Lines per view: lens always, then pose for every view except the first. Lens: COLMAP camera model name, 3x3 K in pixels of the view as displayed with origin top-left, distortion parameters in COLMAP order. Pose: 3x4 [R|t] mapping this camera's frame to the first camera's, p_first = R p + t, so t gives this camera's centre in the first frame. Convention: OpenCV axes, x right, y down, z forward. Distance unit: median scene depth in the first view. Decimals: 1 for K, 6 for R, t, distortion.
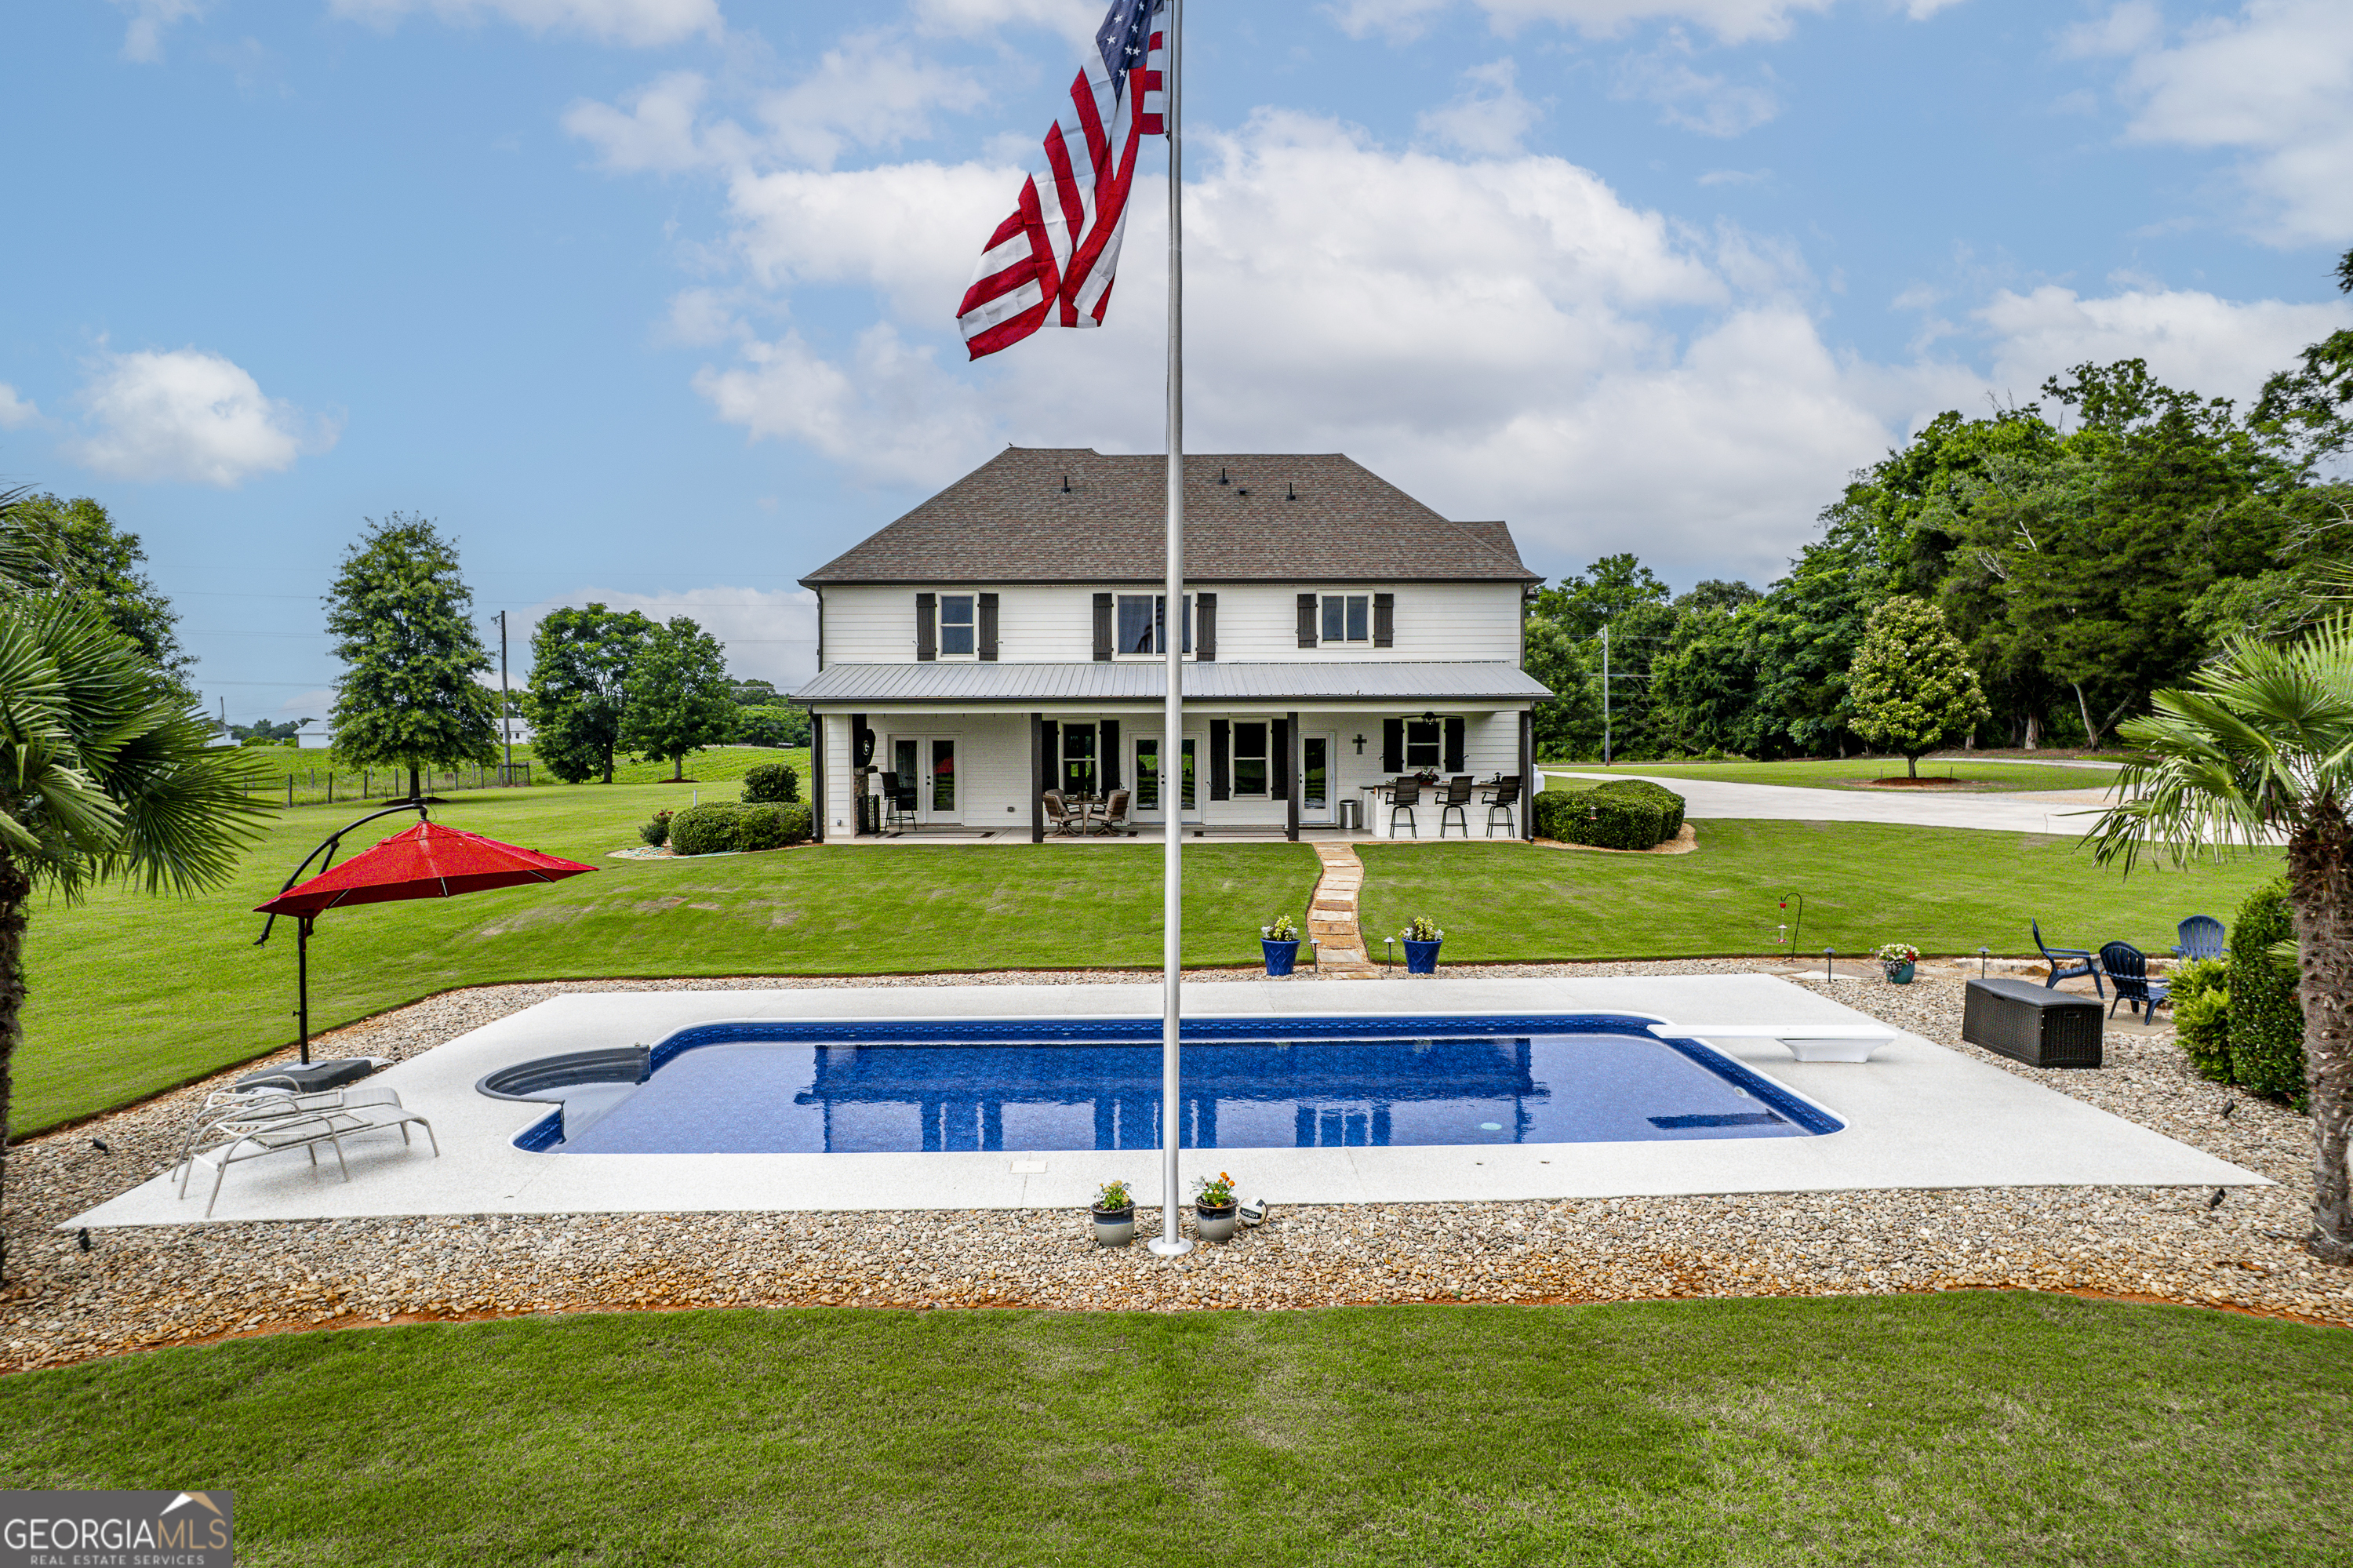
lens RADIAL K [[1499.0, 0, 1184.0], [0, 1499.0, 792.3], [0, 0, 1]] dist [-0.076181, 0.064539]
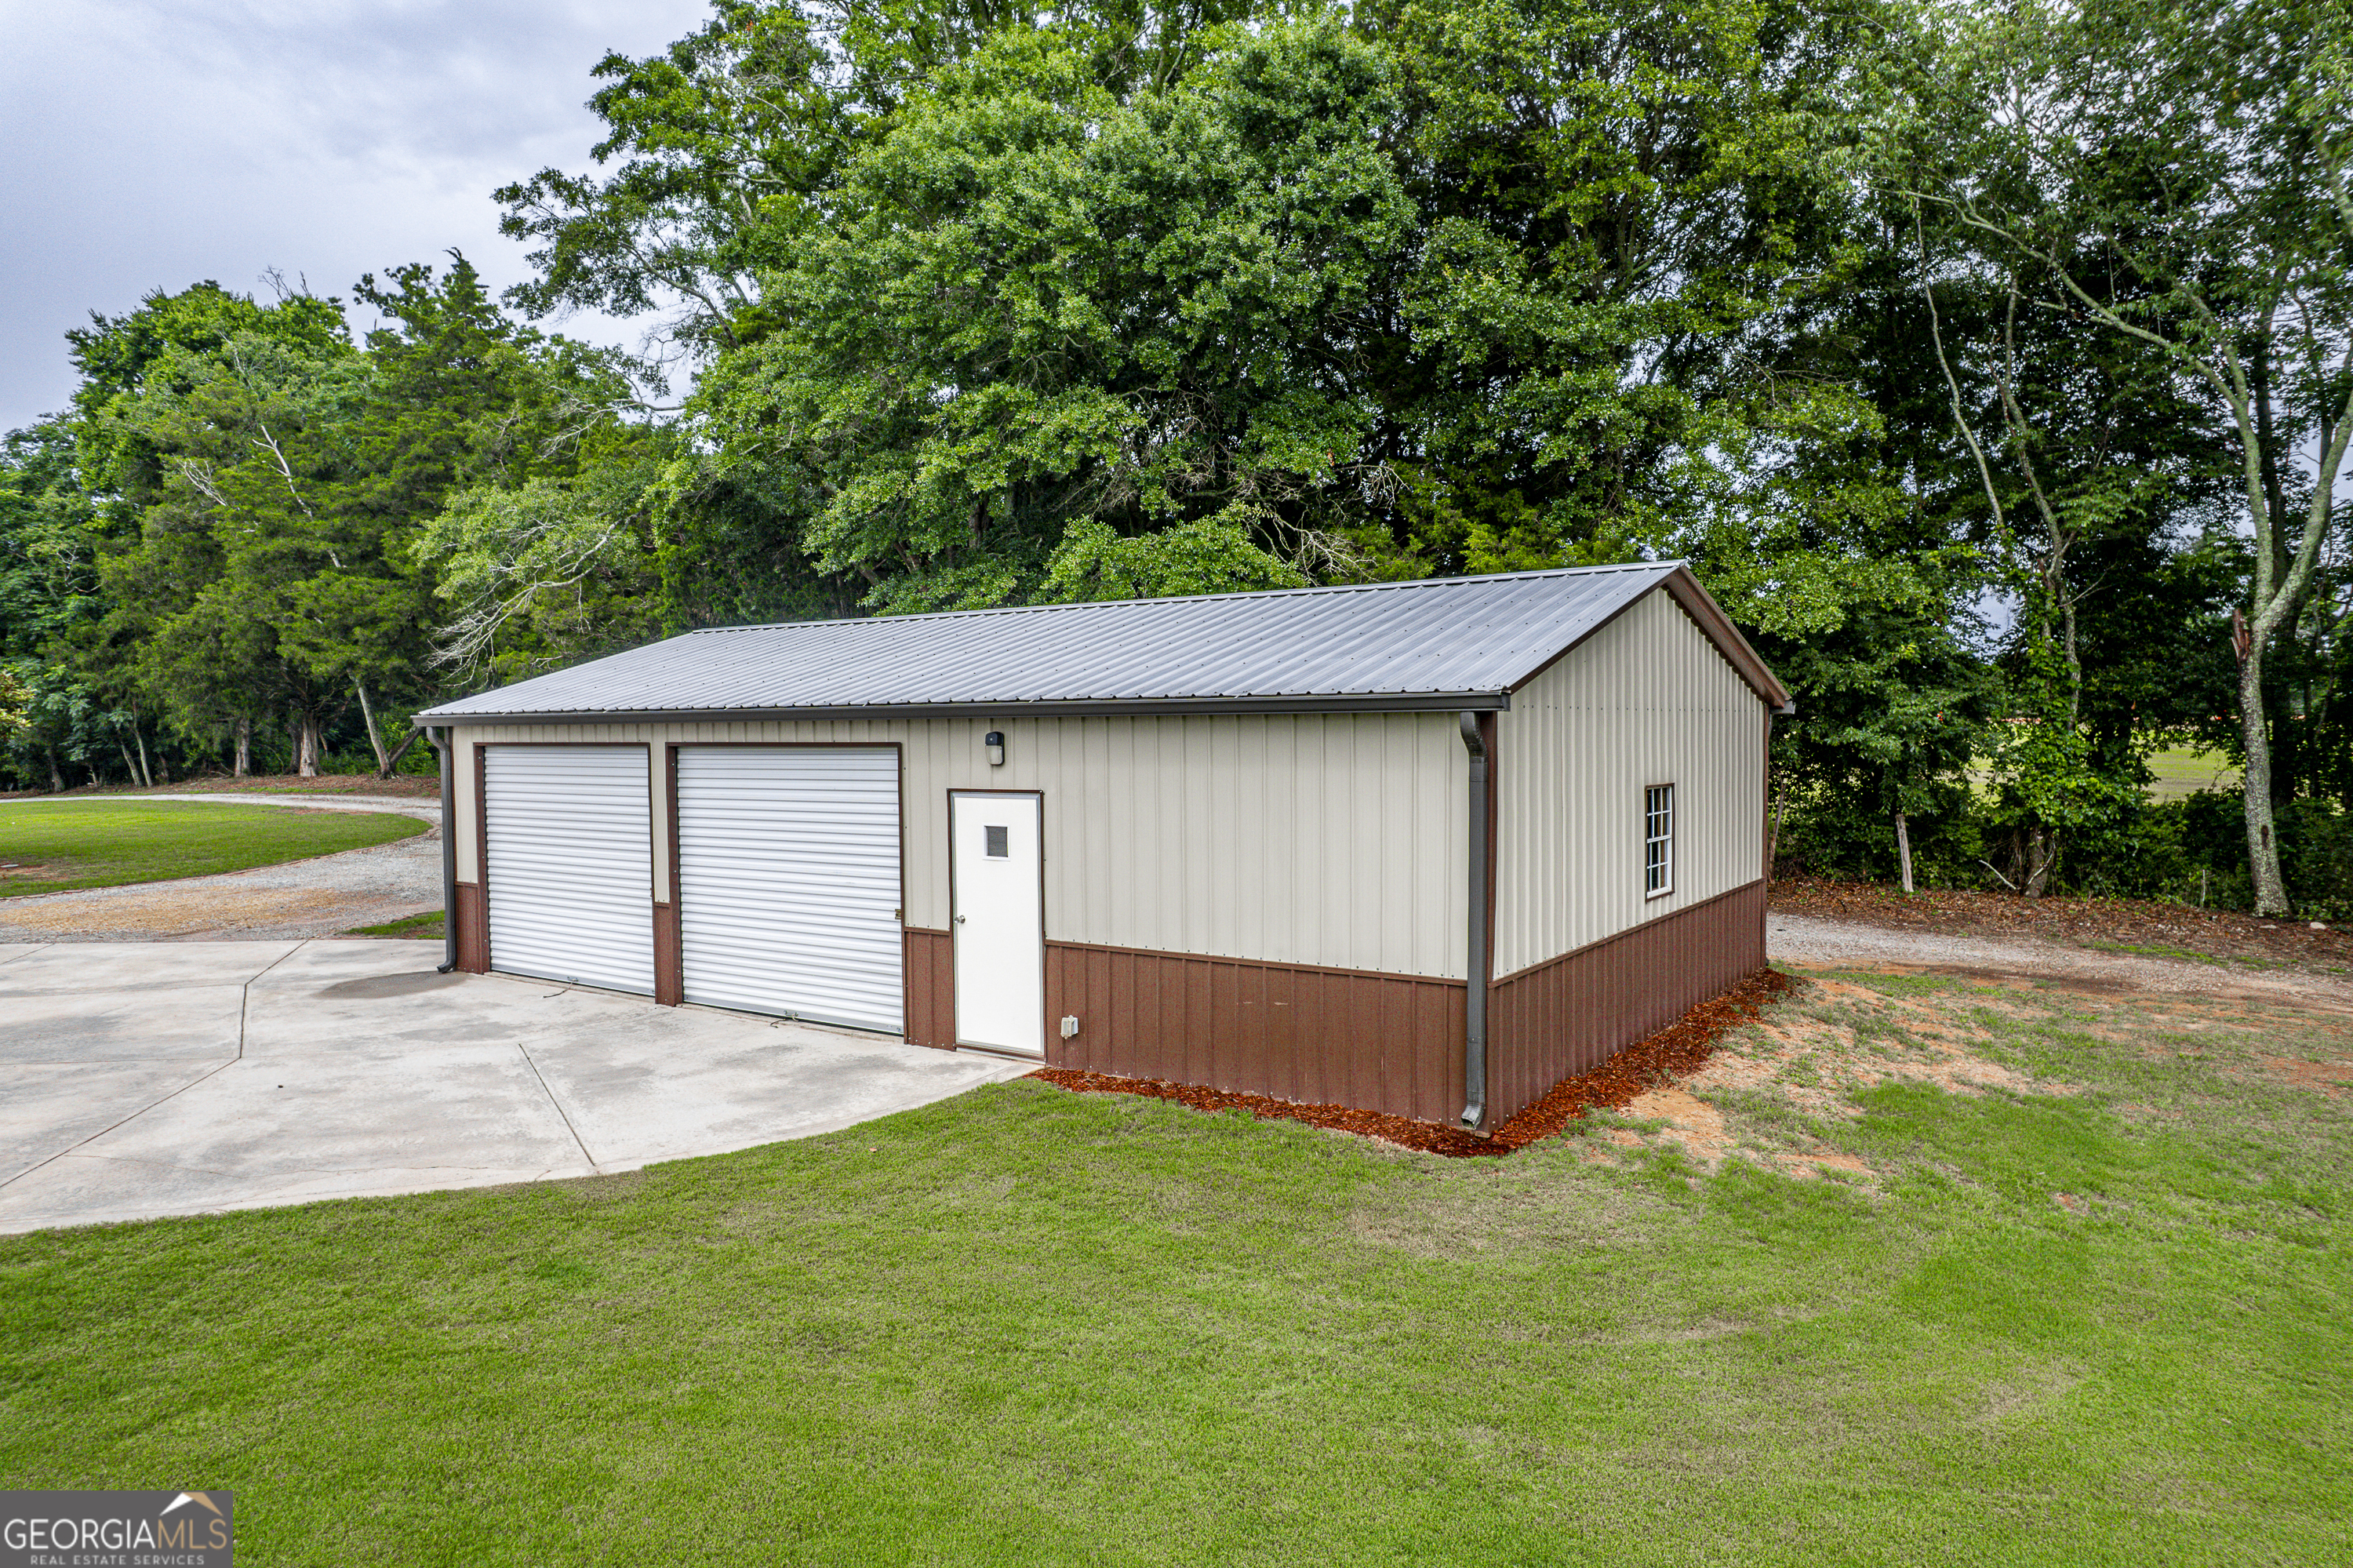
lens RADIAL K [[1499.0, 0, 1184.0], [0, 1499.0, 792.3], [0, 0, 1]] dist [-0.076181, 0.064539]
pose [[0.571728, -0.040101, 0.819462, 0.362919], [0.044259, 0.998858, 0.018001, -0.023257], [-0.819248, 0.025977, 0.572850, 0.412924]]
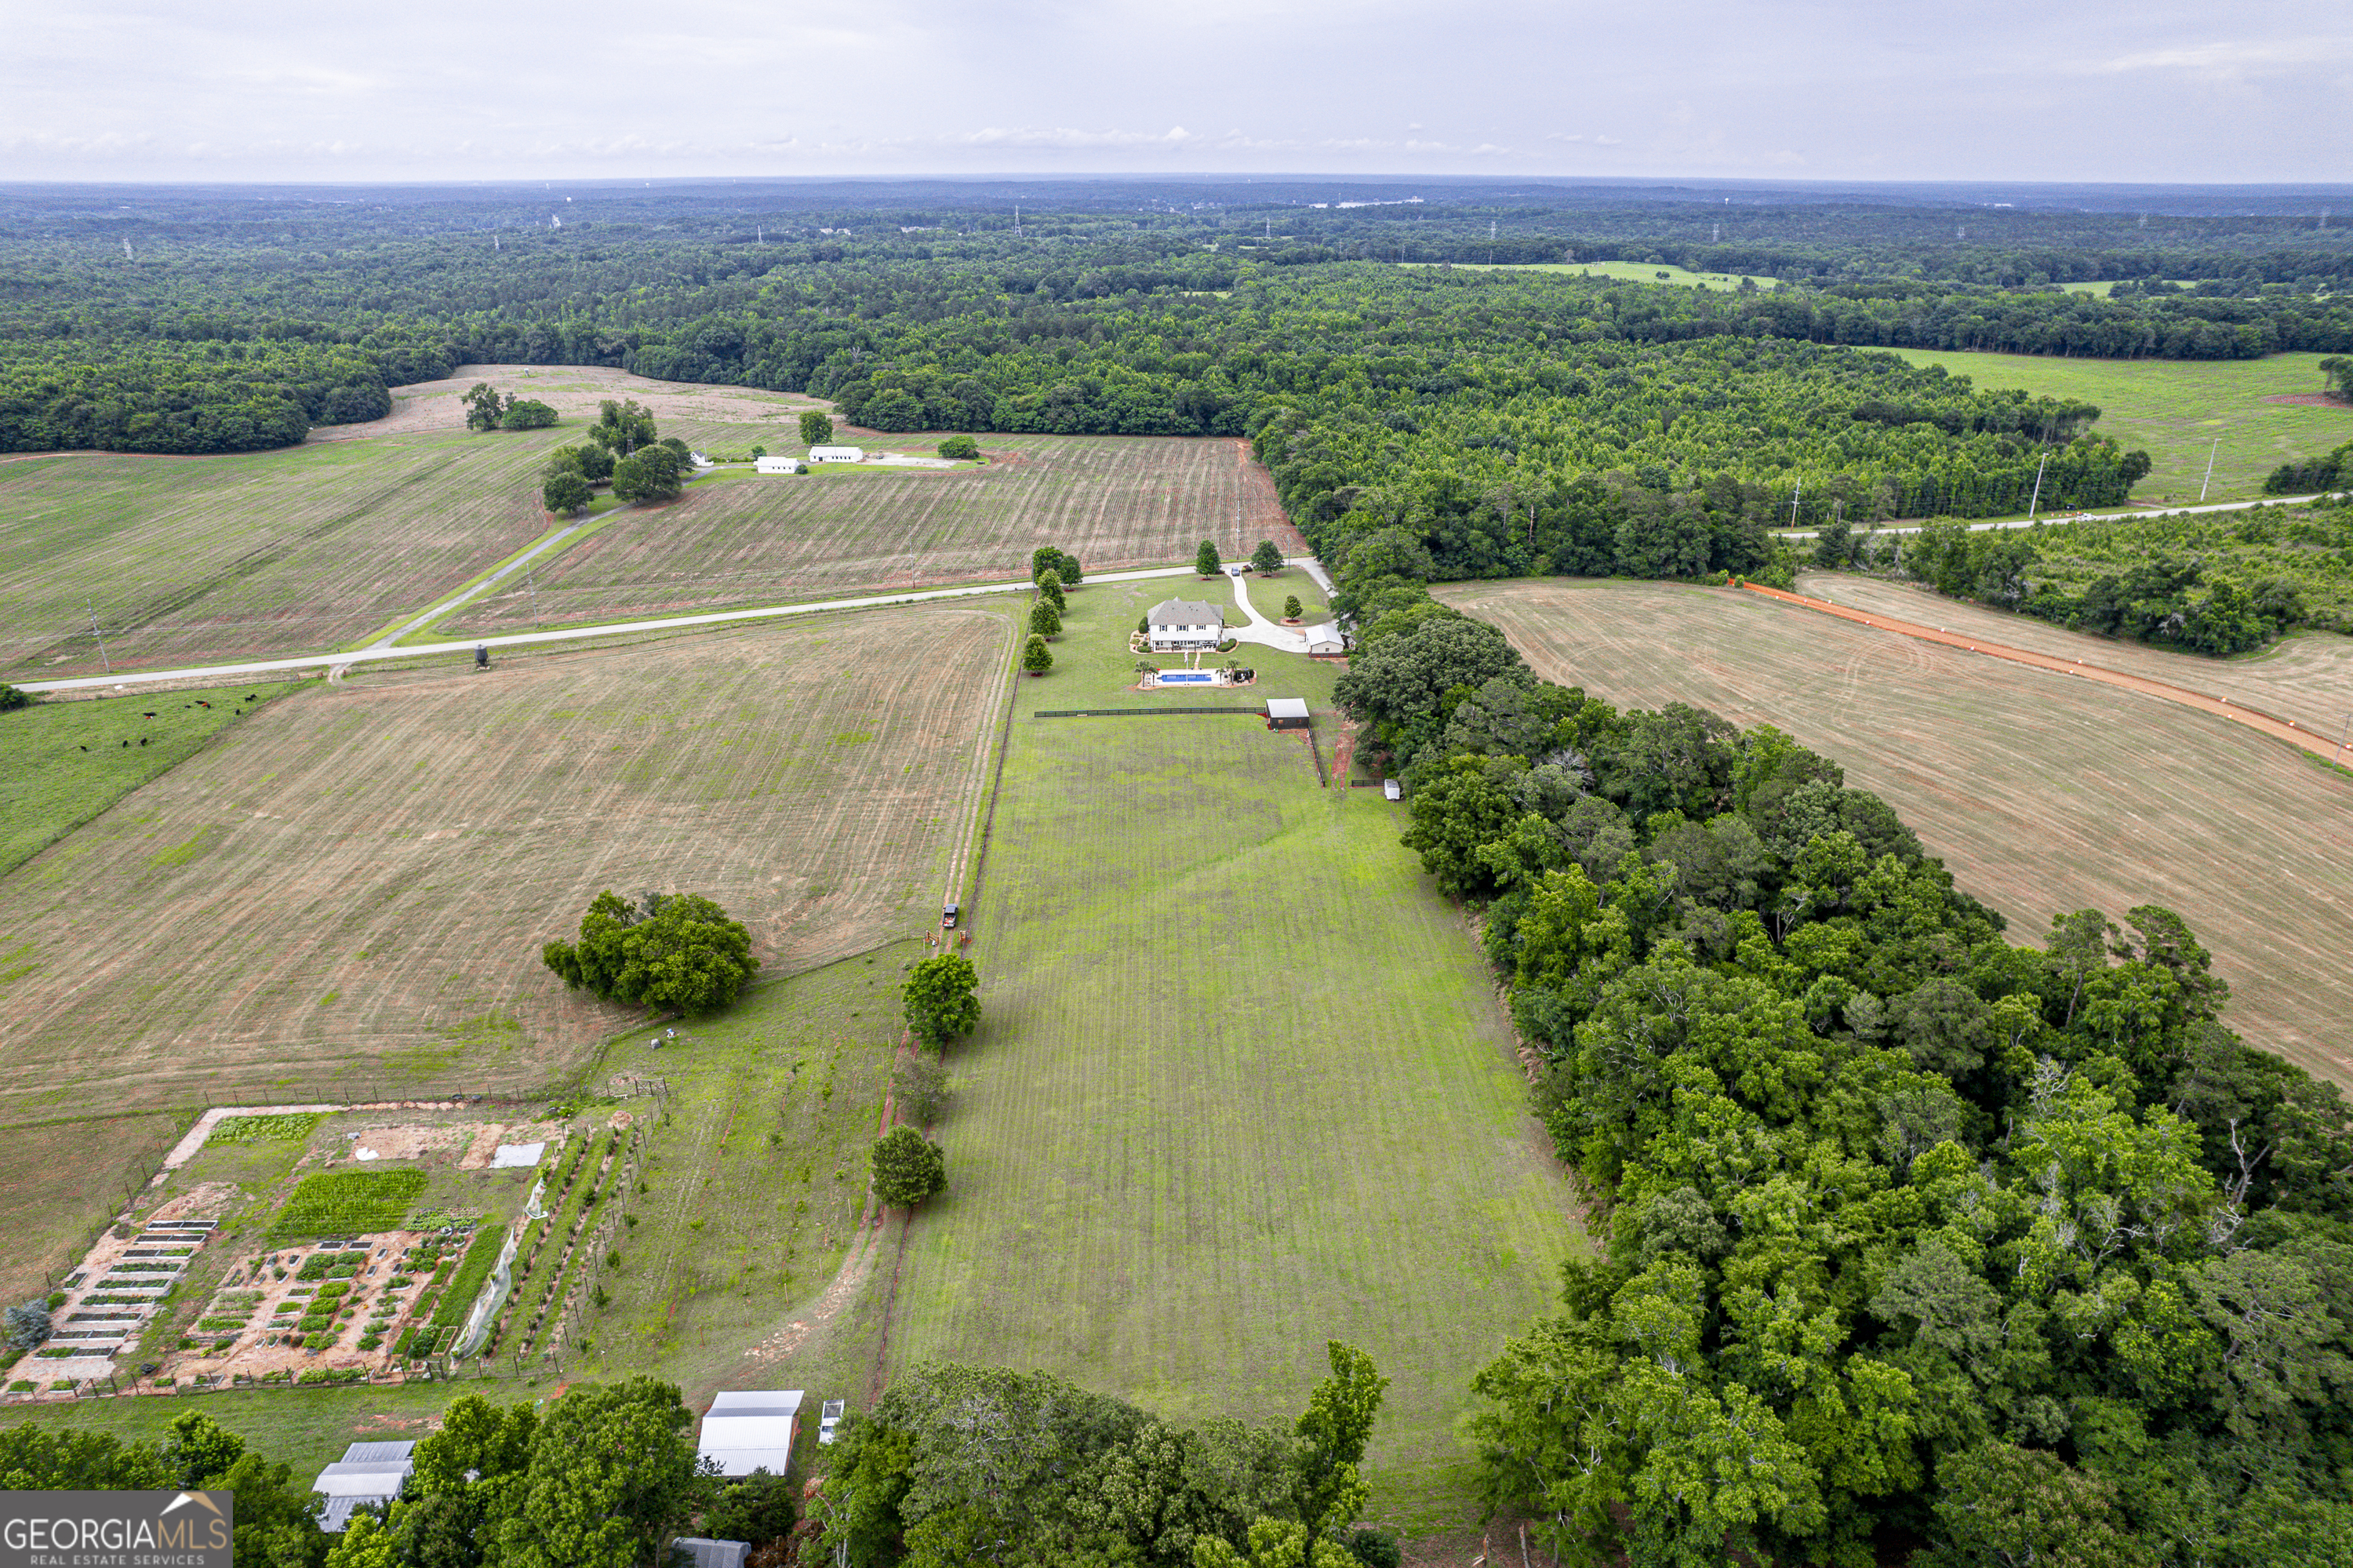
lens RADIAL K [[1499.0, 0, 1184.0], [0, 1499.0, 792.3], [0, 0, 1]] dist [-0.076181, 0.064539]
pose [[0.999749, -0.004433, 0.021950, -0.152245], [-0.003470, 0.937707, 0.347410, -1.661943], [-0.022123, -0.347399, 0.937456, -5.725039]]
